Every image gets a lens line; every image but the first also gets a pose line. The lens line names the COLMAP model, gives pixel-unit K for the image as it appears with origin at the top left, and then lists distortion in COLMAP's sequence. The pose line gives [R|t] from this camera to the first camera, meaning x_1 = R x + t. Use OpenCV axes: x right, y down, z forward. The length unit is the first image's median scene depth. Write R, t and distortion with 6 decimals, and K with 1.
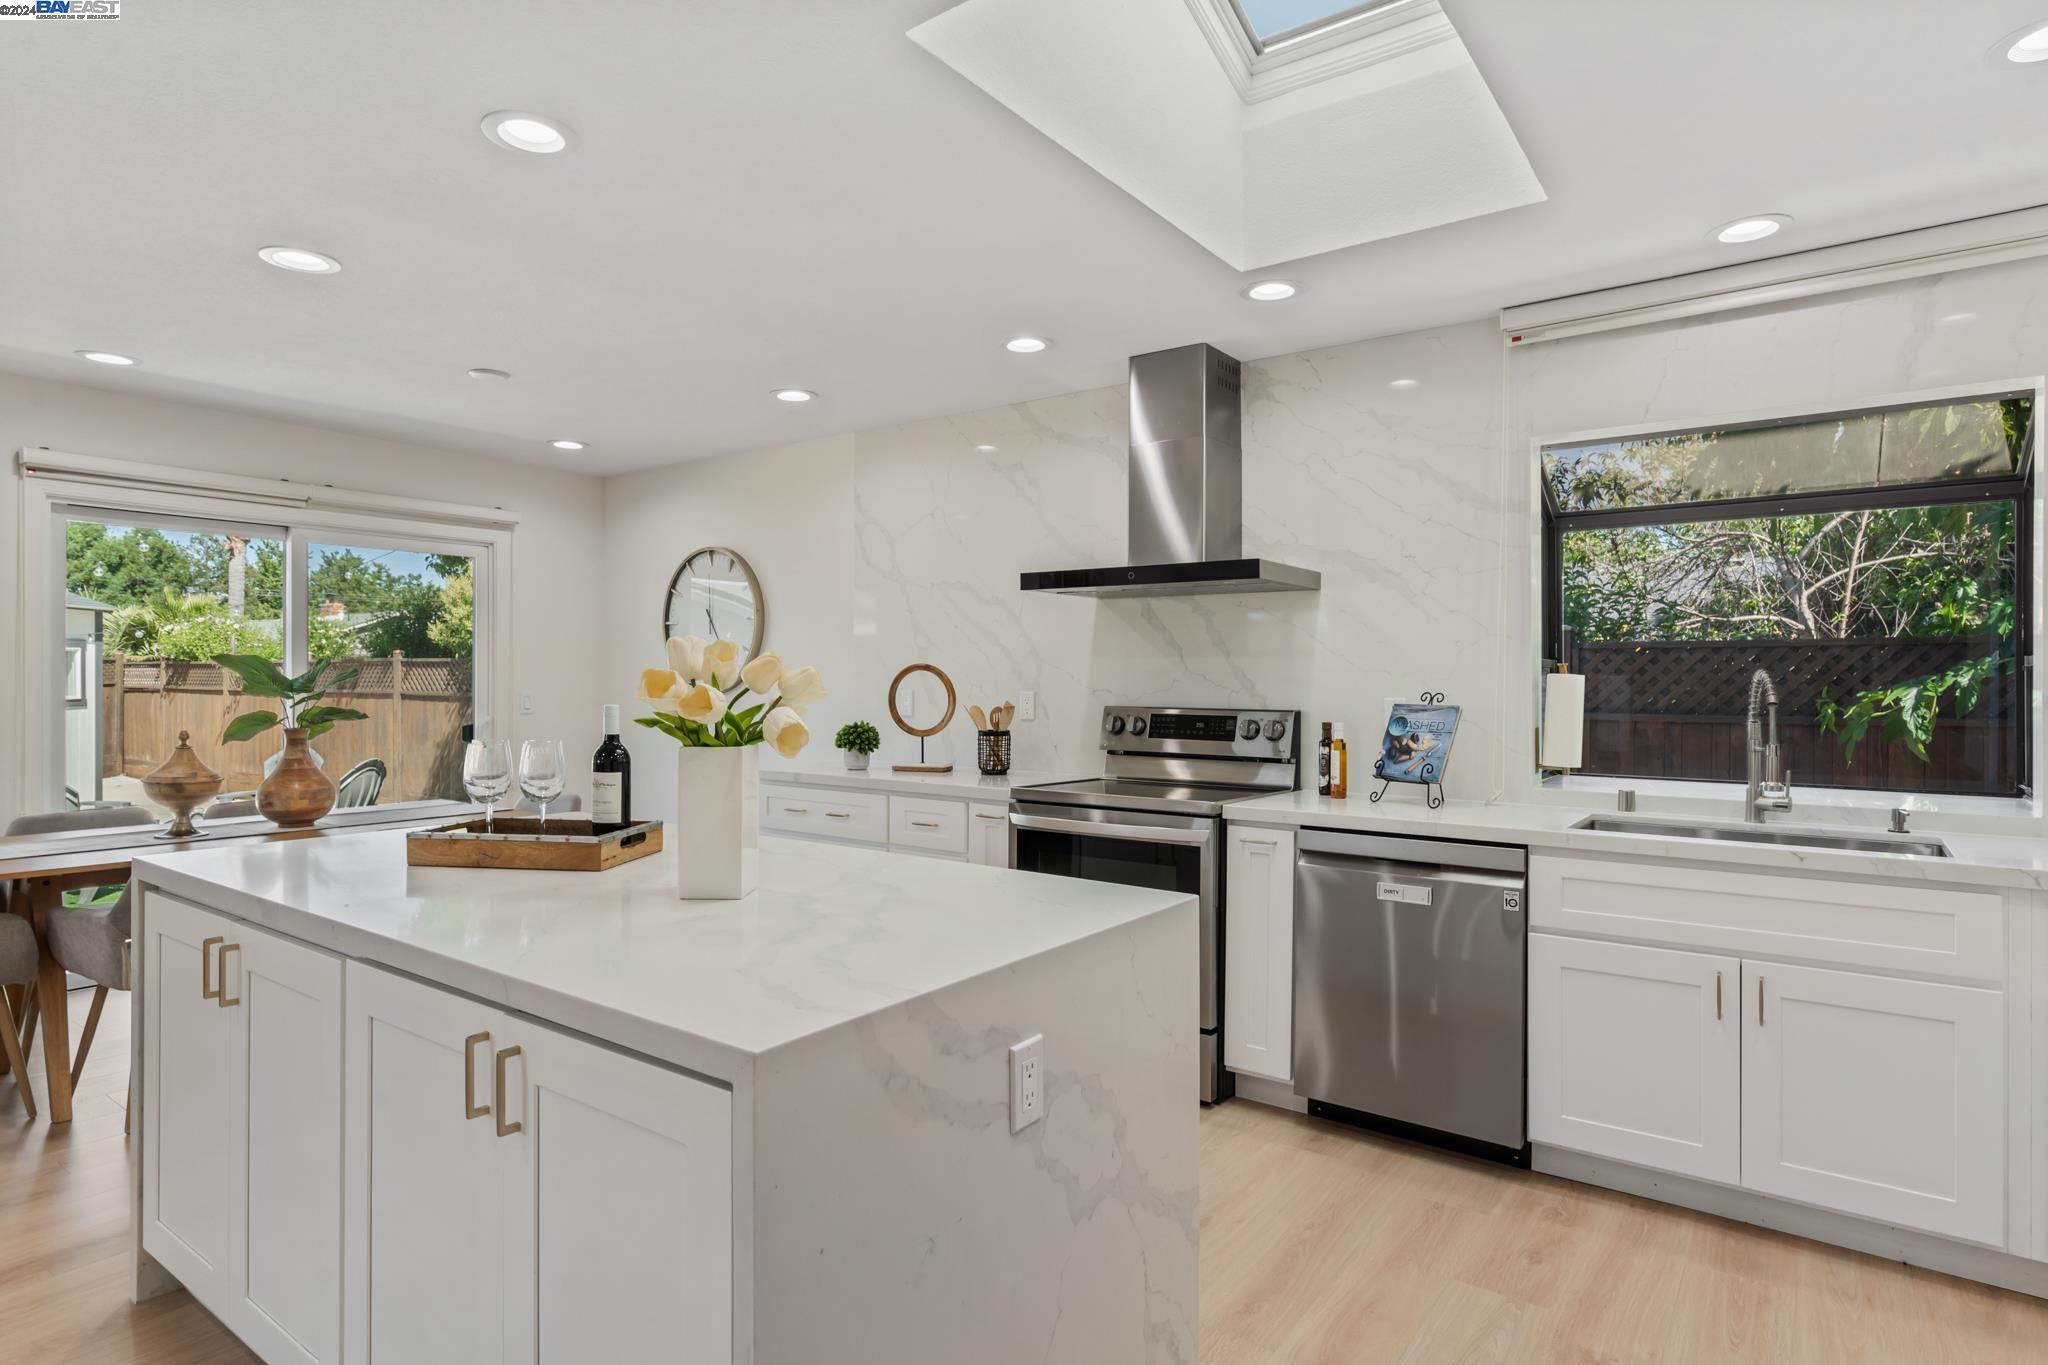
lens RADIAL K [[1096.1, 0, 1024.0], [0, 1096.1, 682.5], [0, 0, 1]] dist [0.006383, 0.000611]
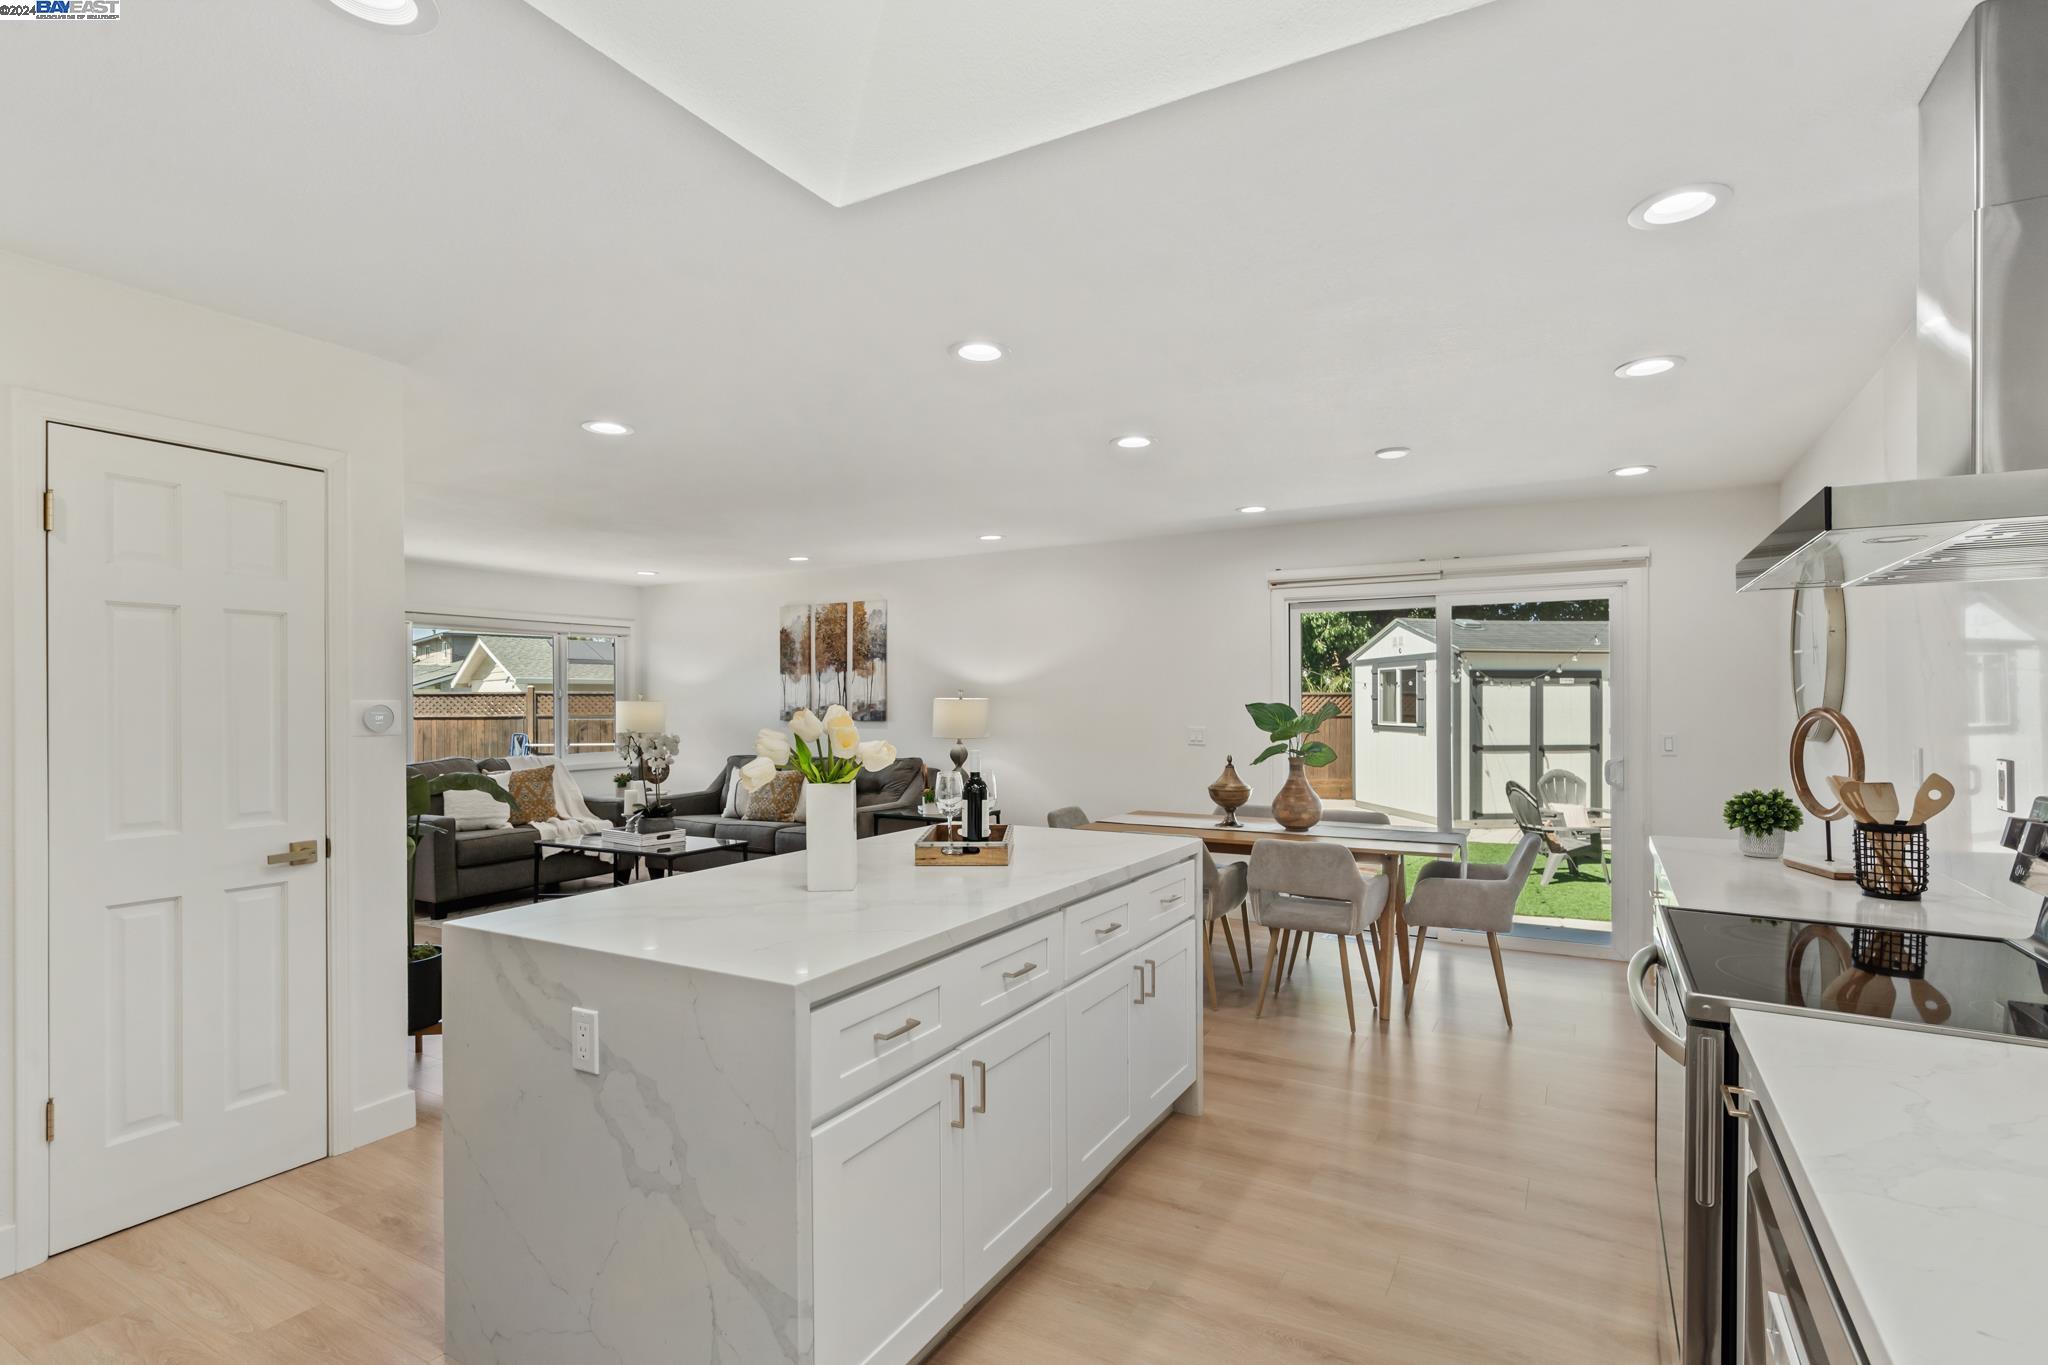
lens RADIAL K [[981.0, 0, 1024.0], [0, 981.0, 682.5], [0, 0, 1]] dist [-0.001874, -0.000253]
pose [[0.116685, -0.025014, -0.992854, 0.558525], [0.001314, 0.999686, -0.025032, -0.023284], [0.993168, 0.001617, 0.116682, 0.600818]]
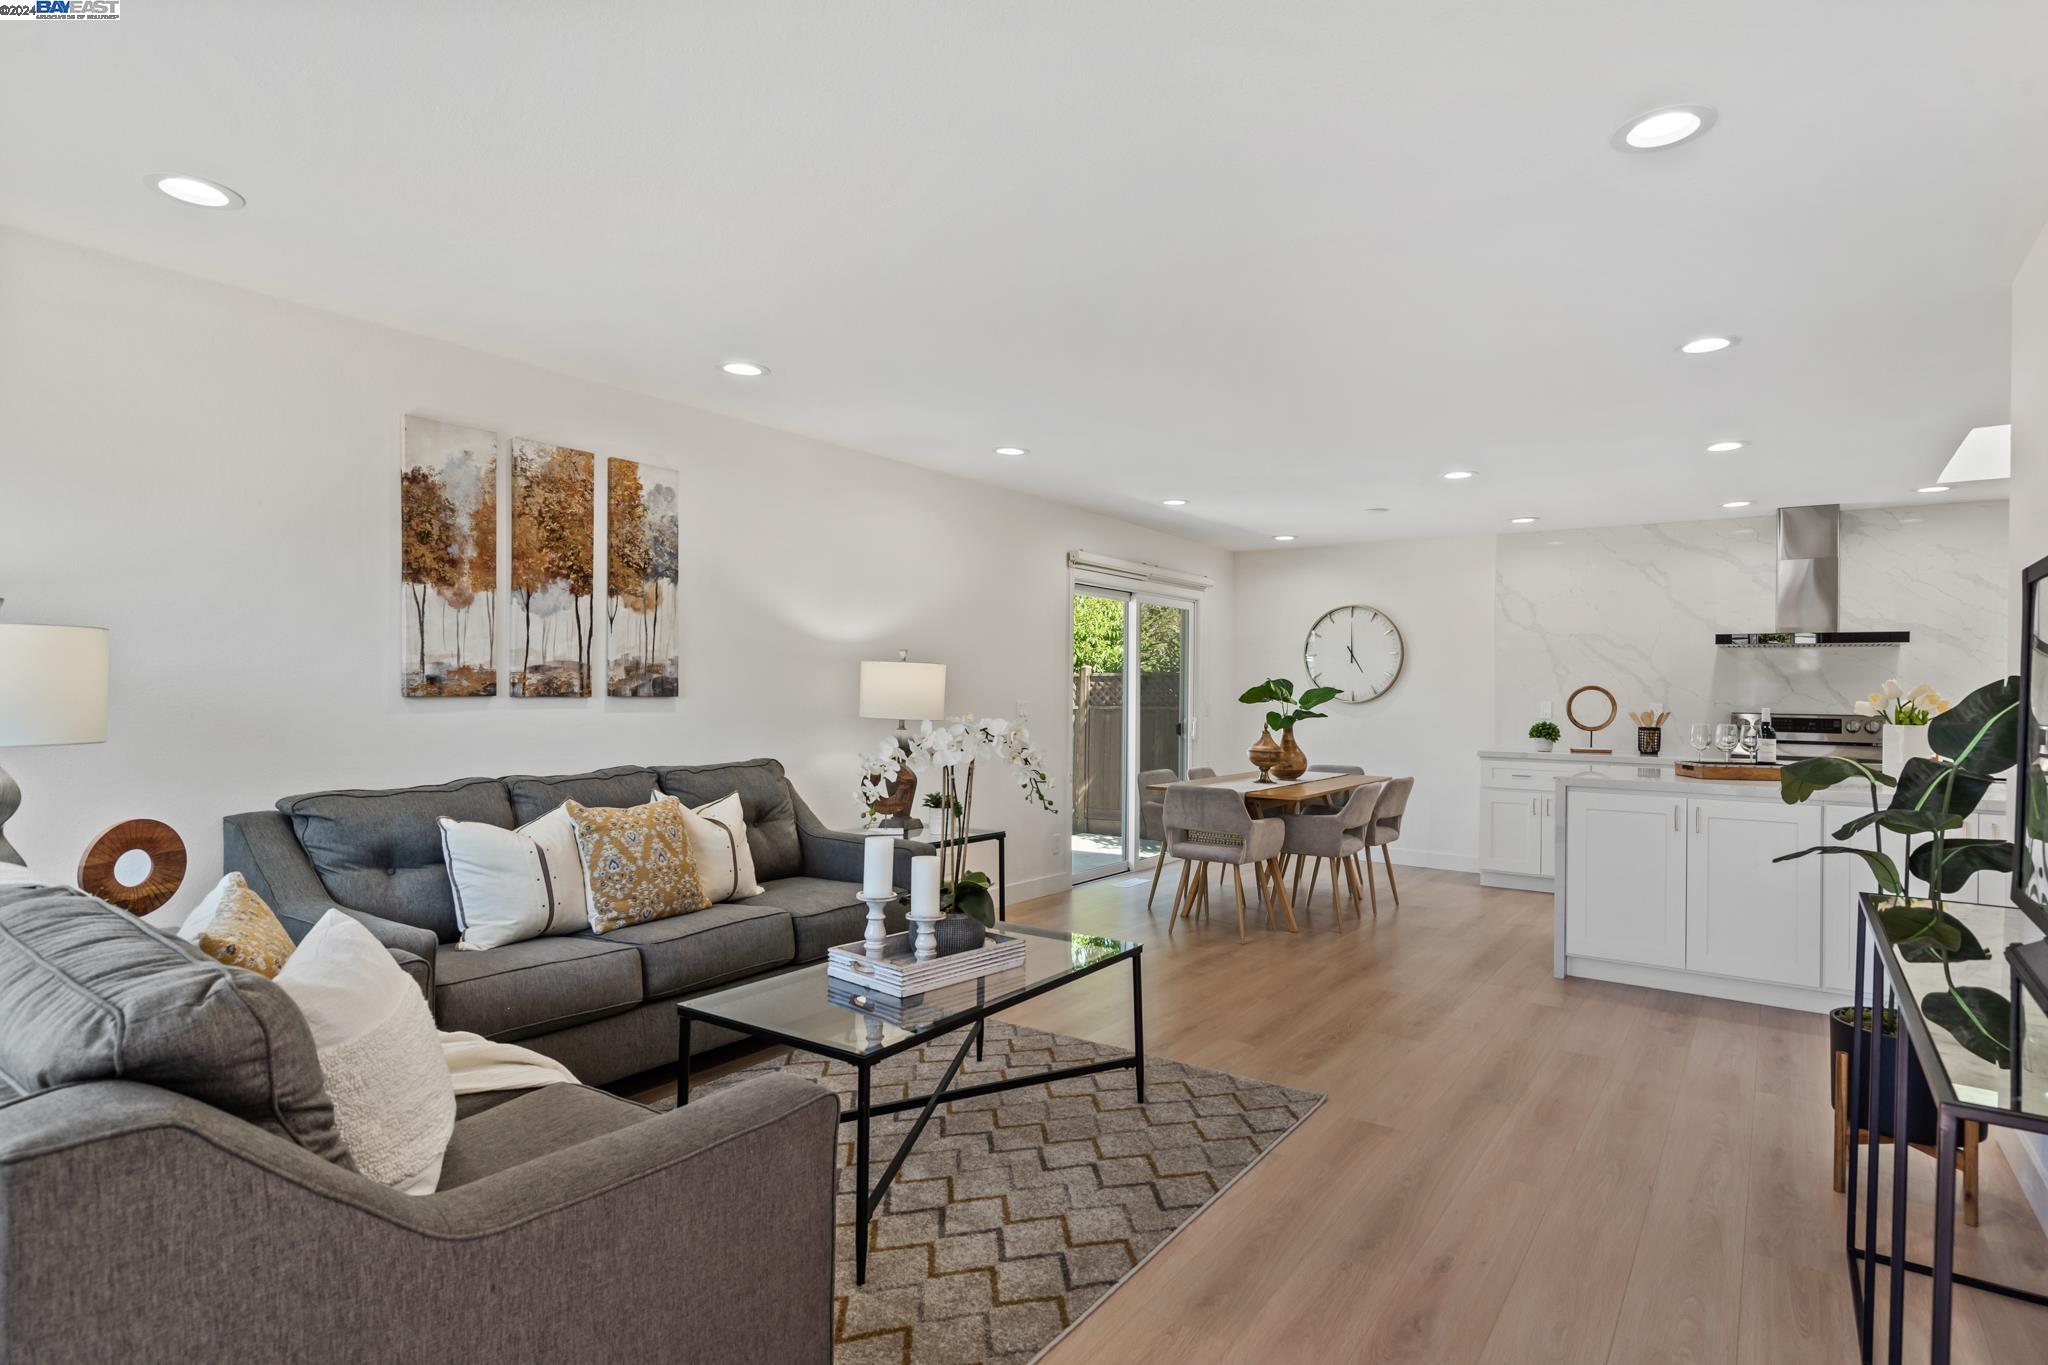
lens RADIAL K [[1058.6, 0, 1024.0], [0, 1058.6, 682.5], [0, 0, 1]] dist [0.000583, 0.000021]
pose [[0.999919, 0.008226, 0.009701, -1.229852], [-0.008146, 0.999932, -0.008294, -0.002660], [-0.009769, 0.008214, 0.999919, -0.714842]]
